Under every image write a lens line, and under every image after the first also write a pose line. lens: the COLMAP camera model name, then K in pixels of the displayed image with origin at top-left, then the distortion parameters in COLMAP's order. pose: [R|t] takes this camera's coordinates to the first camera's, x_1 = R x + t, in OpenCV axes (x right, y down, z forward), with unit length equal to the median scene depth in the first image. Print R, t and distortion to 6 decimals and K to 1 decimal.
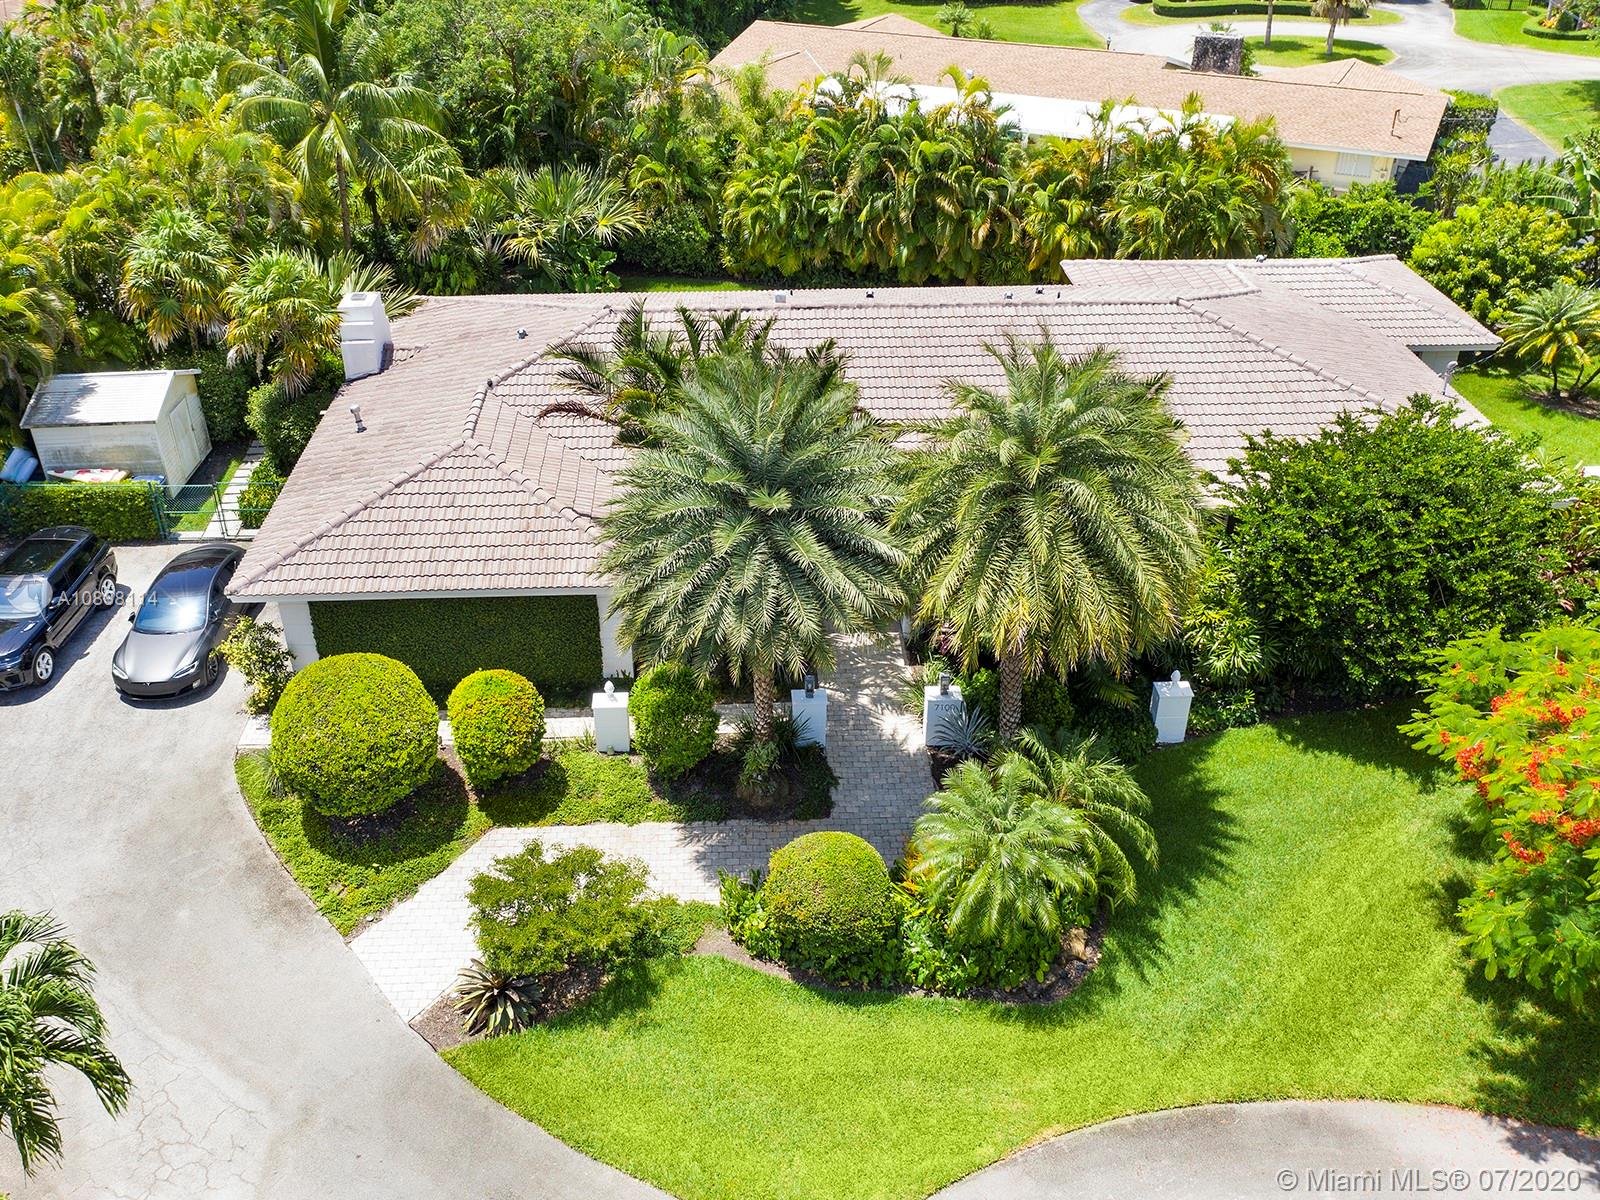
lens RADIAL K [[1442.3, 0, 800.0], [0, 1442.3, 600.0], [0, 0, 1]] dist [-0.017197, -0.003669]
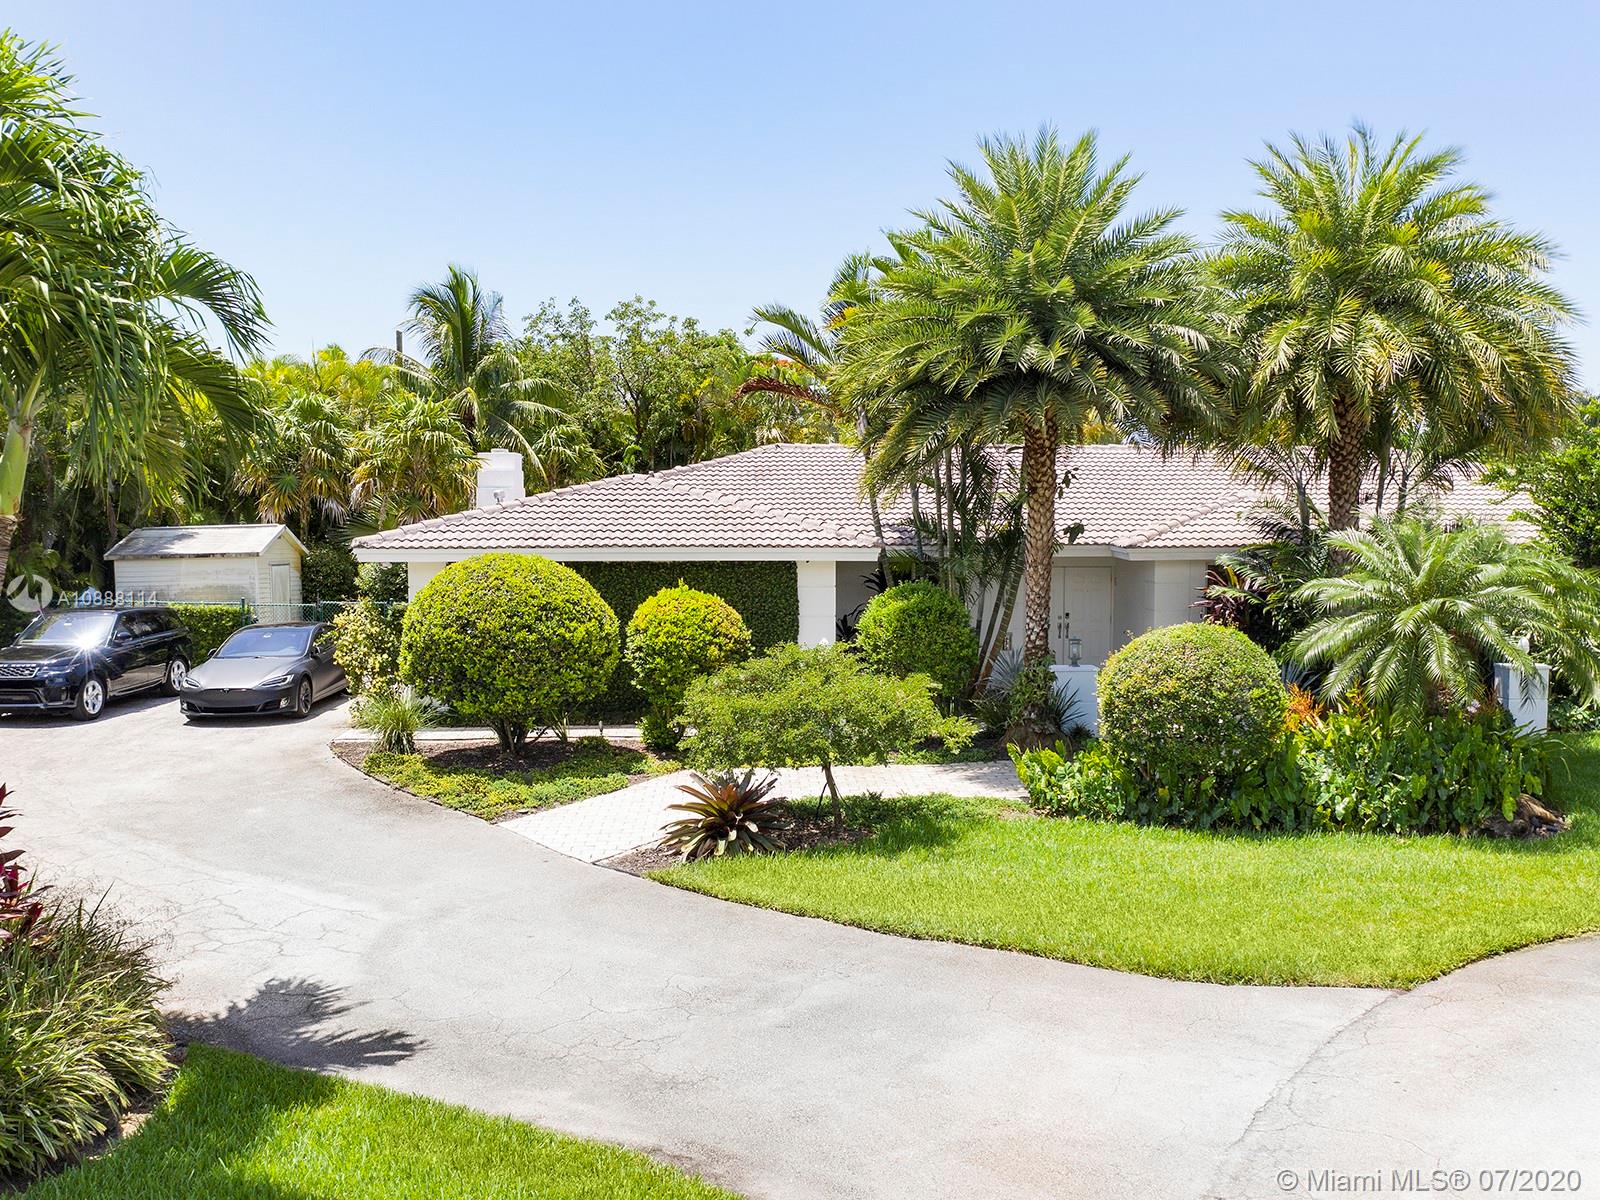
lens RADIAL K [[1445.7, 0, 834.9], [0, 1445.7, 597.9], [0, 0, 1]] dist [-0.011187, -0.012394]
pose [[0.999811, -0.007639, 0.017867, -0.132902], [0.015242, 0.878604, -0.477307, 0.393409], [-0.012052, 0.477490, 0.878555, 0.275490]]
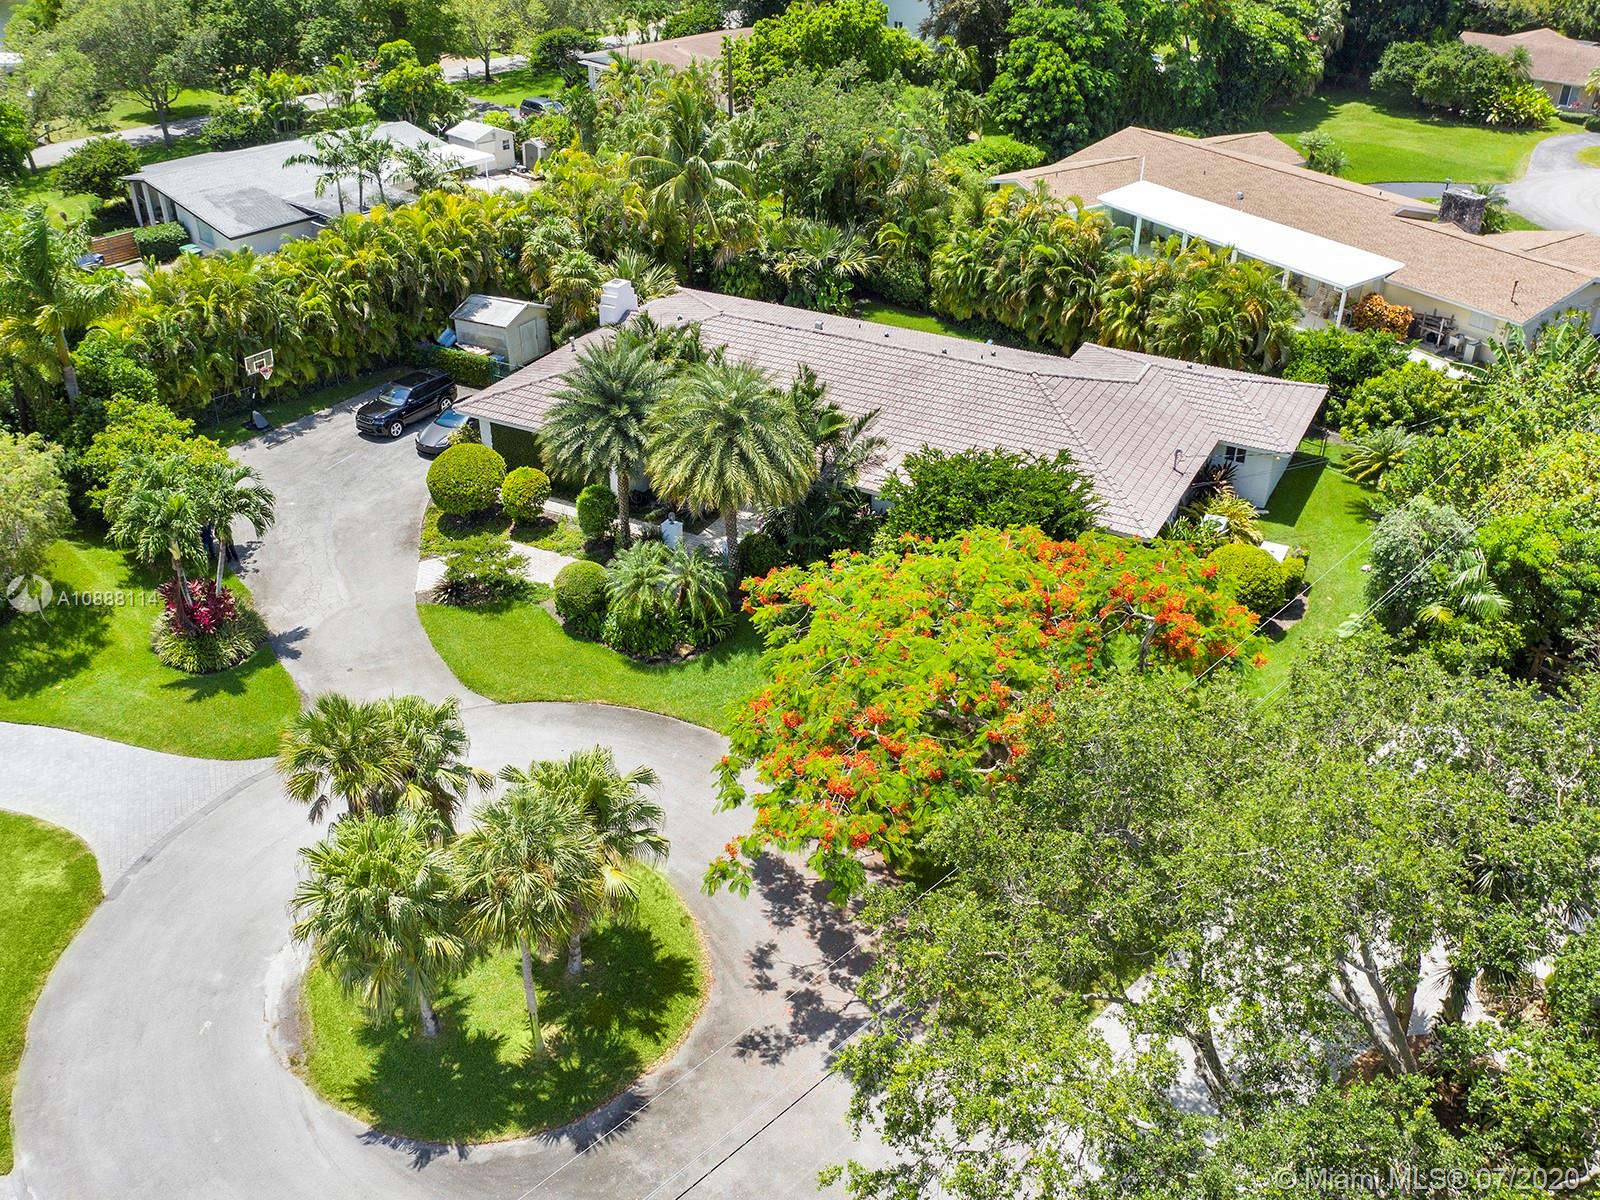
lens RADIAL K [[1442.3, 0, 800.0], [0, 1442.3, 600.0], [0, 0, 1]] dist [-0.017197, -0.003669]
pose [[0.865019, 0.265773, -0.425566, 0.970759], [-0.266613, 0.962005, 0.058863, 0.005244], [0.425041, 0.062543, 0.903011, -0.638814]]
